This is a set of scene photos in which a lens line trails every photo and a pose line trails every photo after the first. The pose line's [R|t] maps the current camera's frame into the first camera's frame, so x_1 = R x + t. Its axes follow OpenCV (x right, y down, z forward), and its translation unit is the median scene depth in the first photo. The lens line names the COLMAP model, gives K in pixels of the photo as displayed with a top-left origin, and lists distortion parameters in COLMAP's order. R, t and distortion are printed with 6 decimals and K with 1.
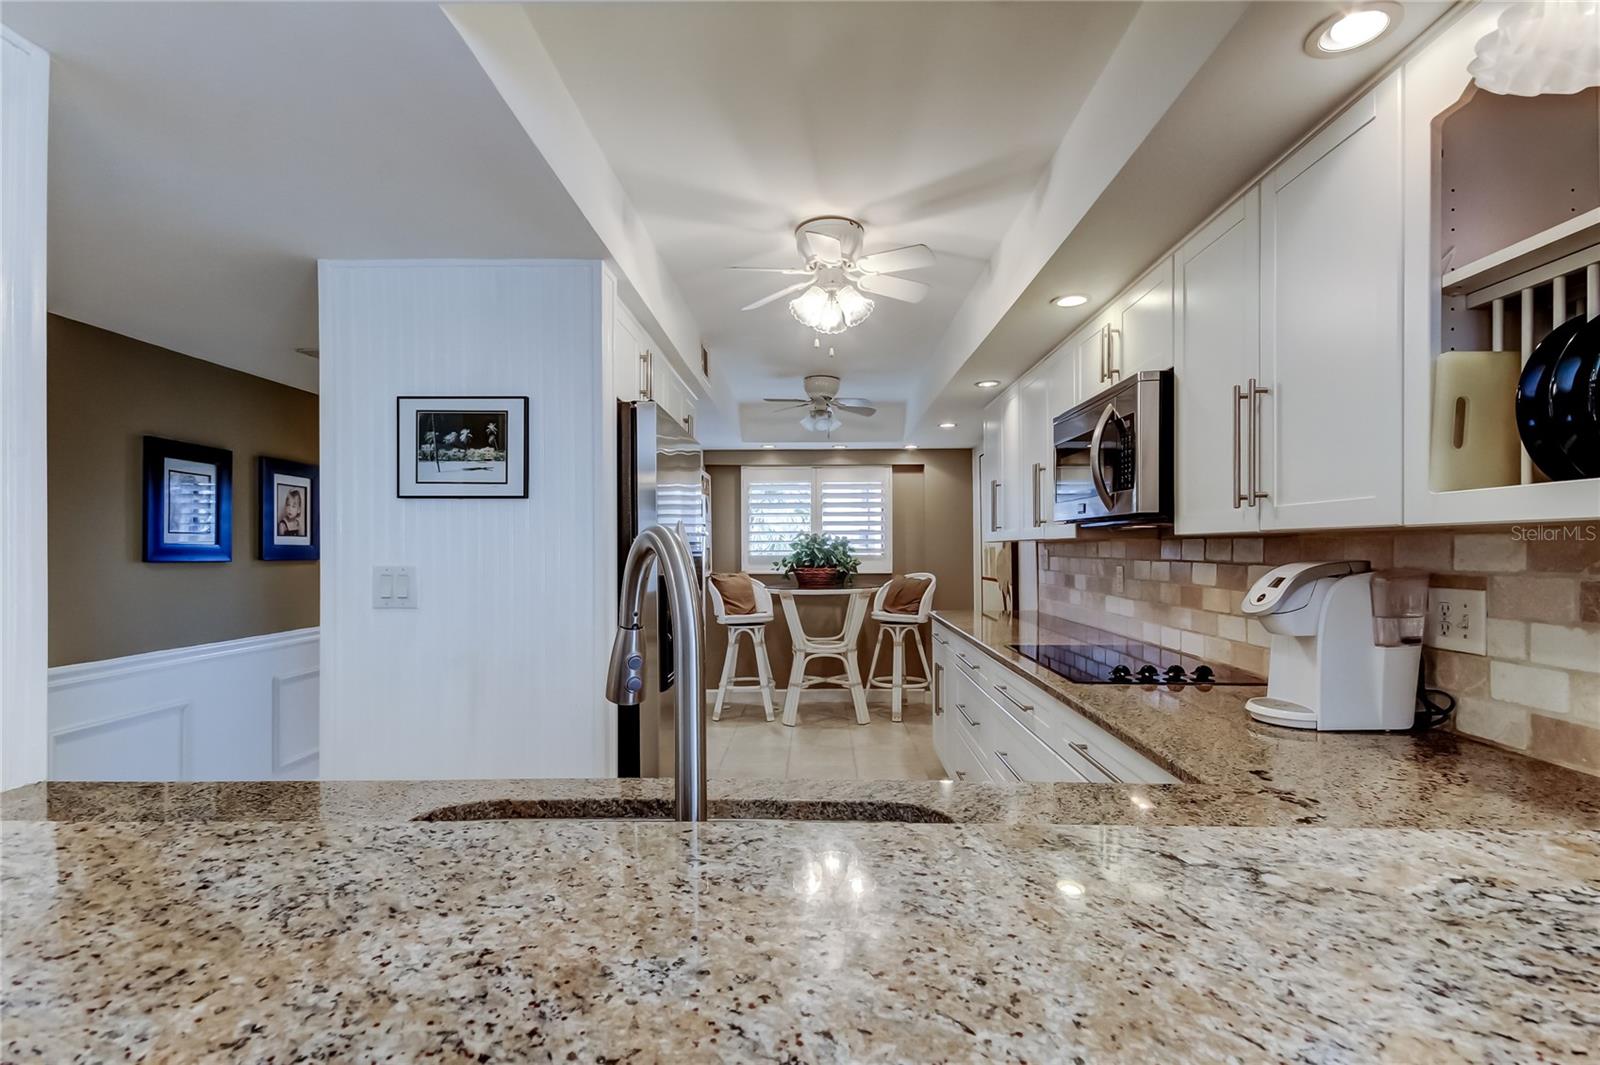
lens RADIAL K [[740.7, 0, 799.8], [0, 740.7, 547.0], [0, 0, 1]] dist [0.018508, -0.006919]
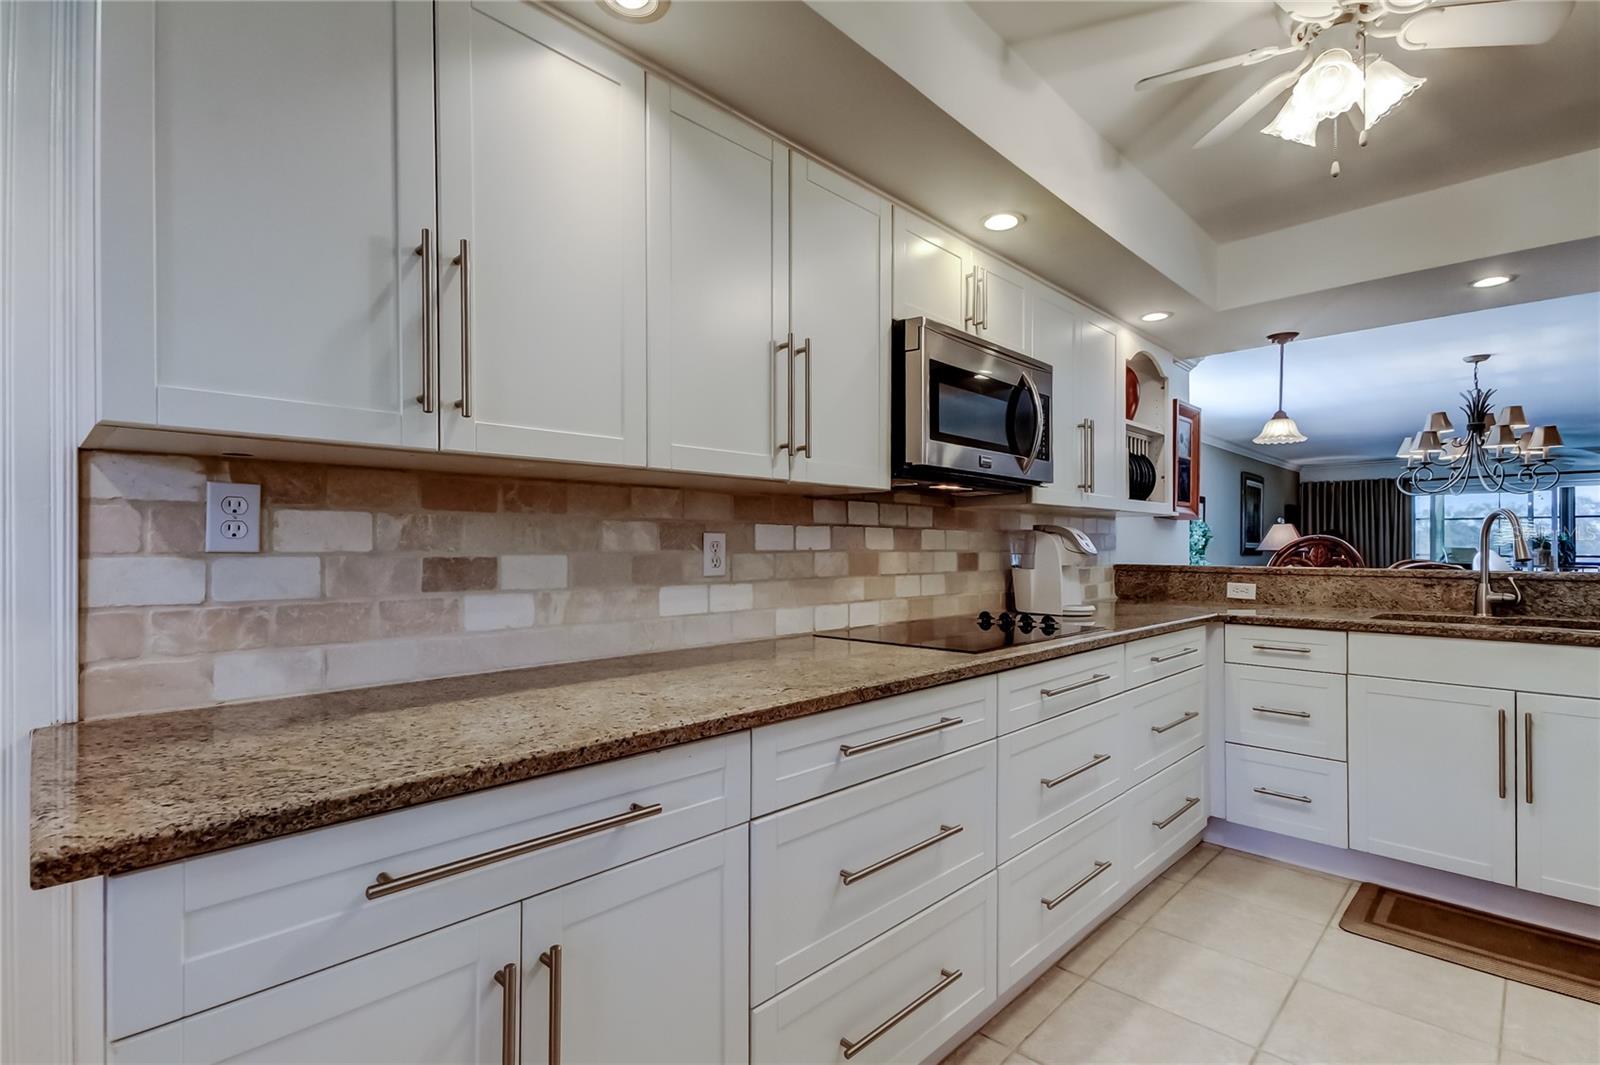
lens RADIAL K [[740.7, 0, 790.8], [0, 740.7, 548.2], [0, 0, 1]] dist [0.018508, -0.006919]
pose [[-0.723277, 0.000441, 0.690558, -0.037938], [0.000839, 1.000000, 0.000241, 0.033825], [-0.690558, 0.000753, -0.723277, 1.250721]]
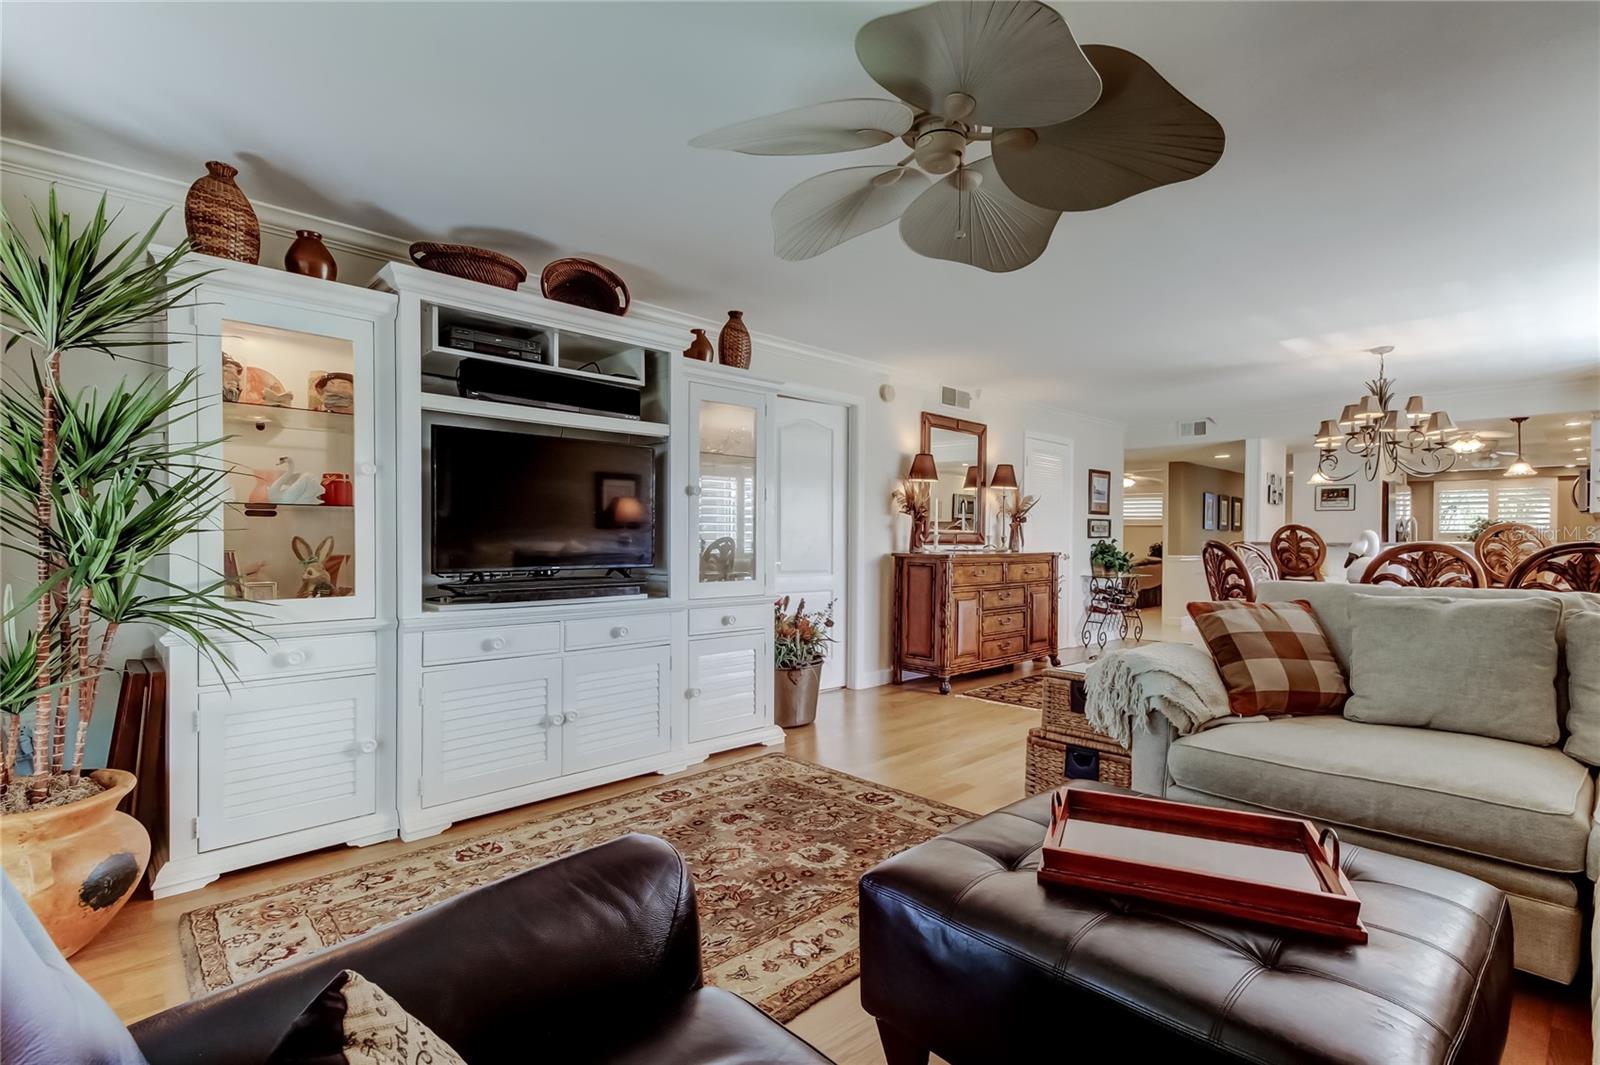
lens RADIAL K [[740.7, 0, 812.9], [0, 740.7, 534.0], [0, 0, 1]] dist [0.018508, -0.006919]
pose [[0.706796, -0.001449, -0.707416, 0.236565], [-0.005269, 0.999959, -0.007313, 0.061863], [0.707398, 0.008896, 0.706759, -2.272060]]
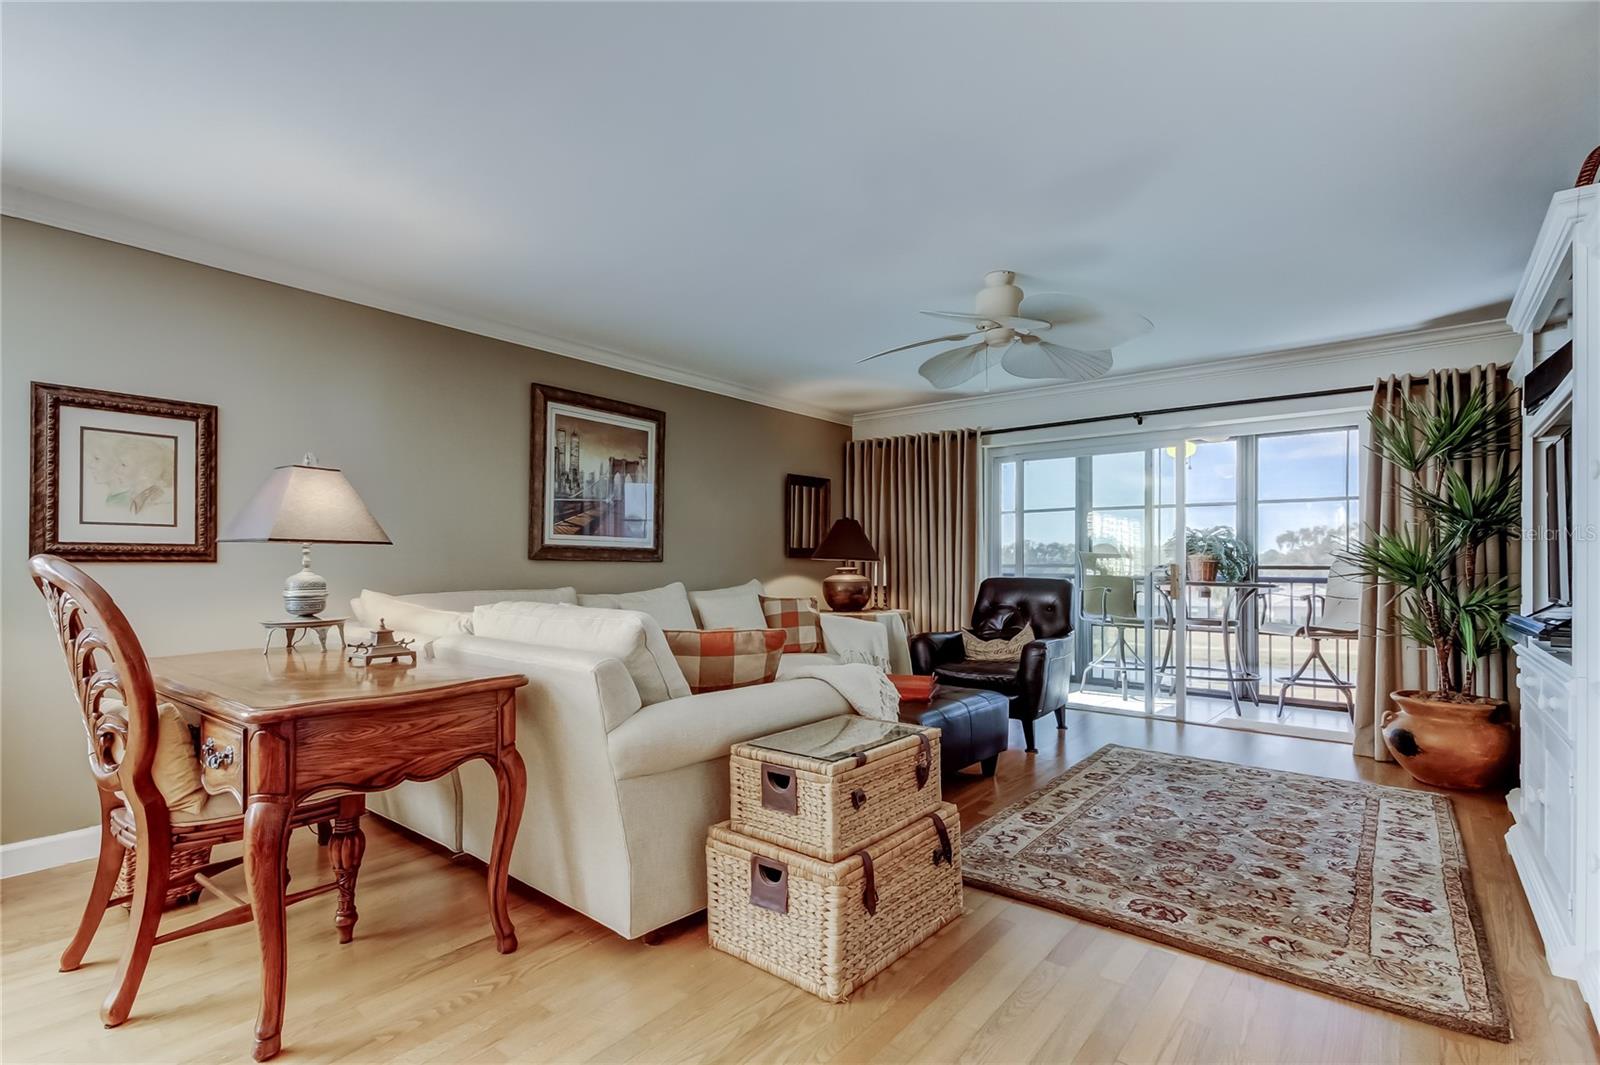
lens RADIAL K [[740.7, 0, 803.0], [0, 740.7, 554.0], [0, 0, 1]] dist [0.018508, -0.006919]
pose [[-0.789605, 0.005166, 0.613593, -0.469184], [-0.003164, 0.999917, -0.012489, 0.061958], [-0.613607, -0.011803, -0.789523, -0.925028]]
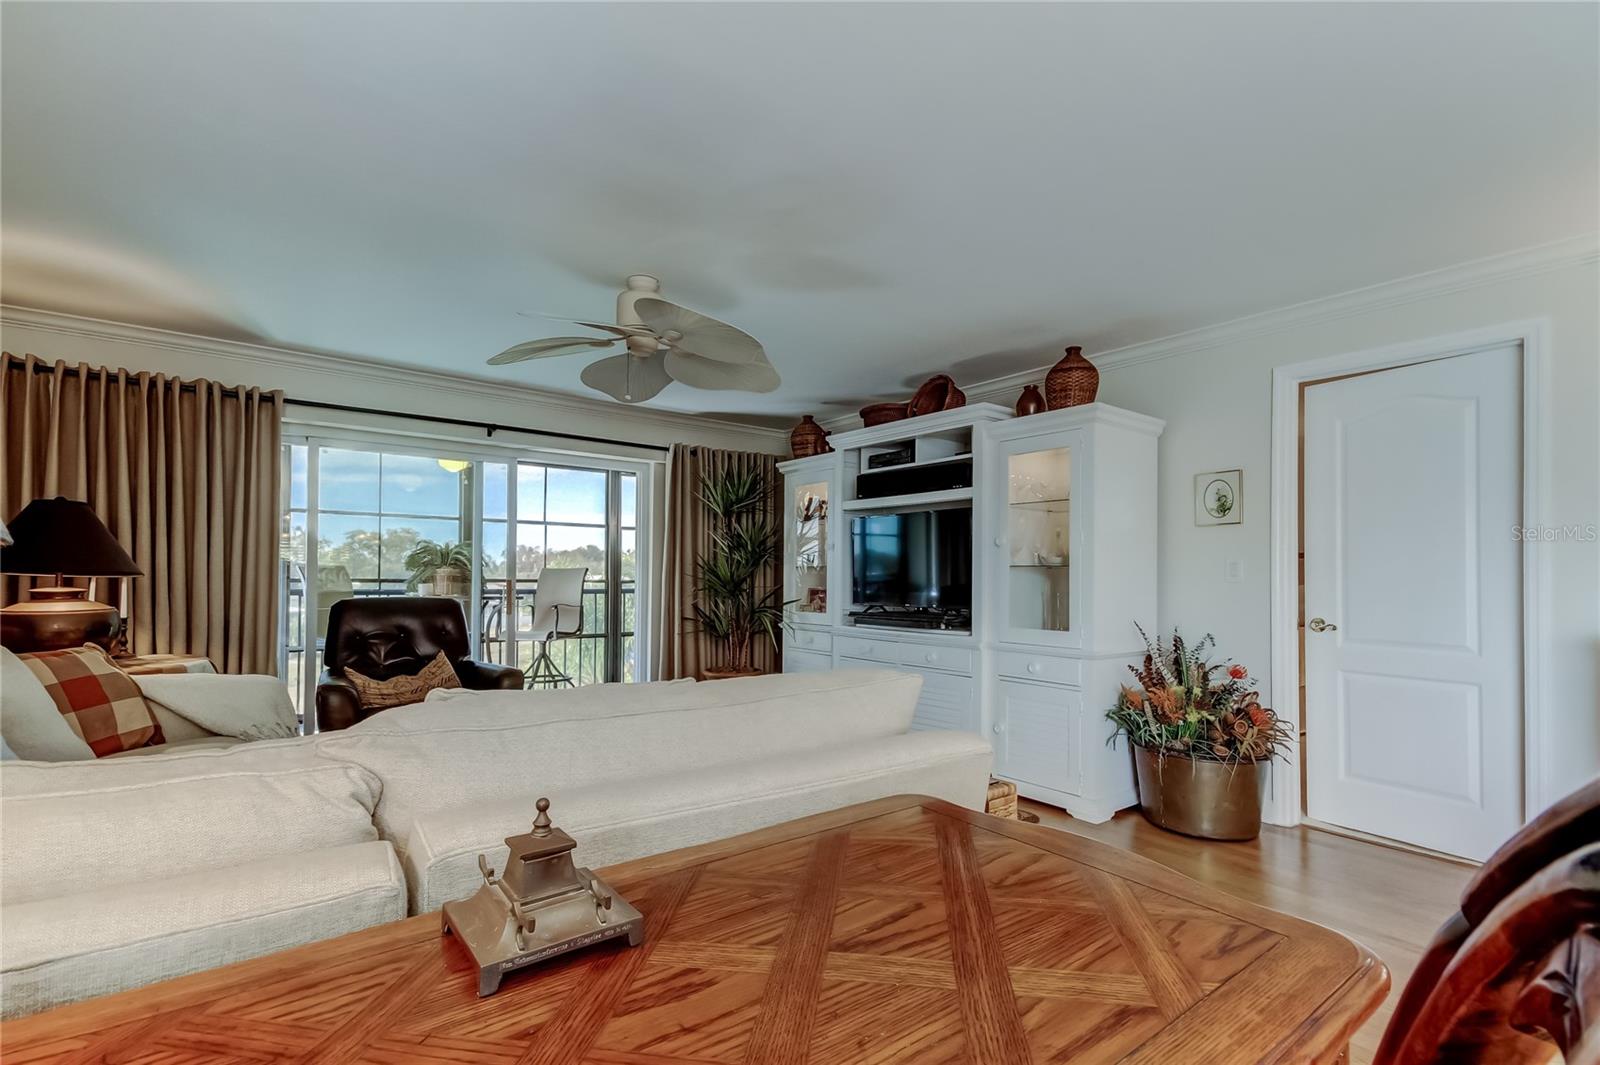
lens RADIAL K [[740.7, 0, 811.5], [0, 740.7, 557.8], [0, 0, 1]] dist [0.018508, -0.006919]
pose [[-0.769194, -0.021321, -0.638659, 0.322307], [-0.008359, 0.999693, -0.023306, 0.047528], [0.638961, -0.012588, -0.769137, -1.000667]]
